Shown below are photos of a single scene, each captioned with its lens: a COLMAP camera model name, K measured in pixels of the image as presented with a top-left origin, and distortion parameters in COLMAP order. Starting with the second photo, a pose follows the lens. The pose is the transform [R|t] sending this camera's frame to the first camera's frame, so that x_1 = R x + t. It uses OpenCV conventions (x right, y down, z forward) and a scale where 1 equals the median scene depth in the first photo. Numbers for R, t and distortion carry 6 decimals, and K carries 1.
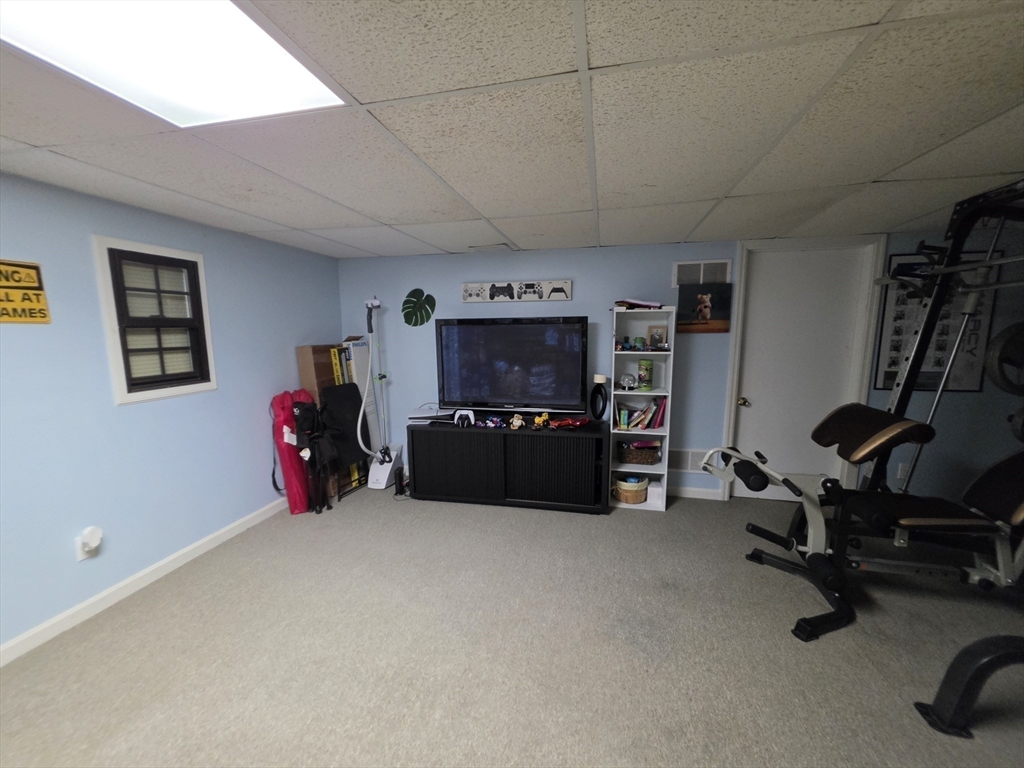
lens RADIAL K [[418.6, 0, 510.0], [0, 418.6, 389.2], [0, 0, 1]] dist [-0.003955, 0.000269]
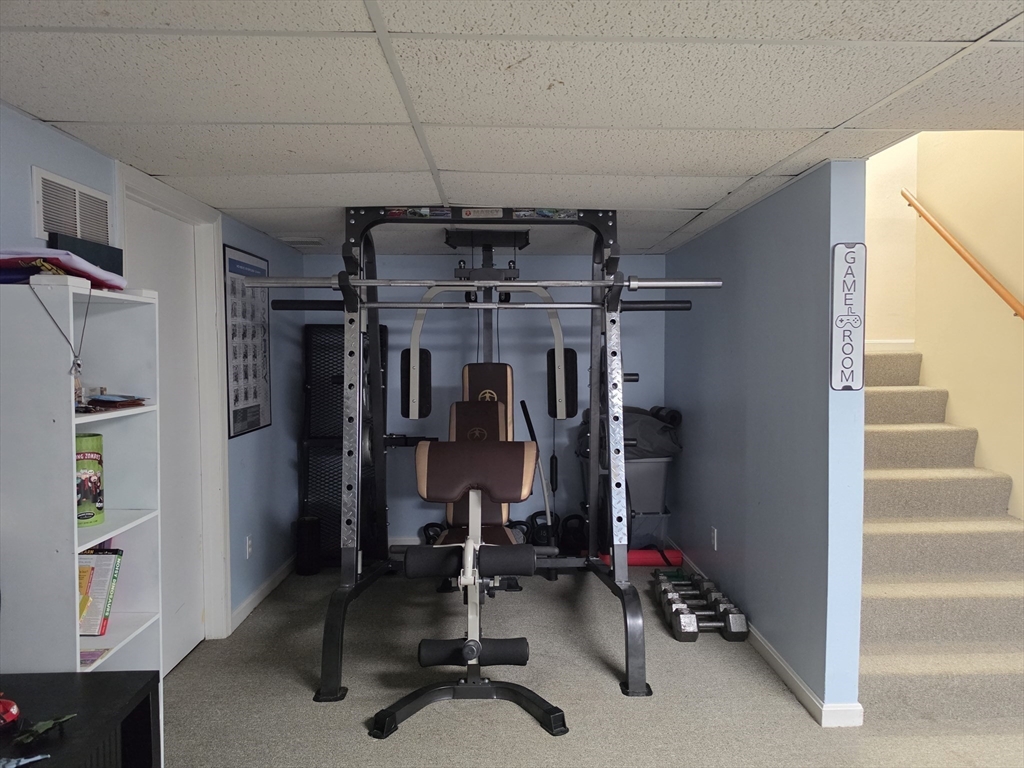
lens RADIAL K [[709.5, 0, 512.6], [0, 709.5, 381.9], [0, 0, 1]] dist [0.059184, -0.069324]
pose [[-0.241426, -0.038511, 0.969655, -0.465018], [0.138250, 0.987655, 0.073647, -0.150672], [-0.960521, 0.151835, -0.233121, 1.090285]]
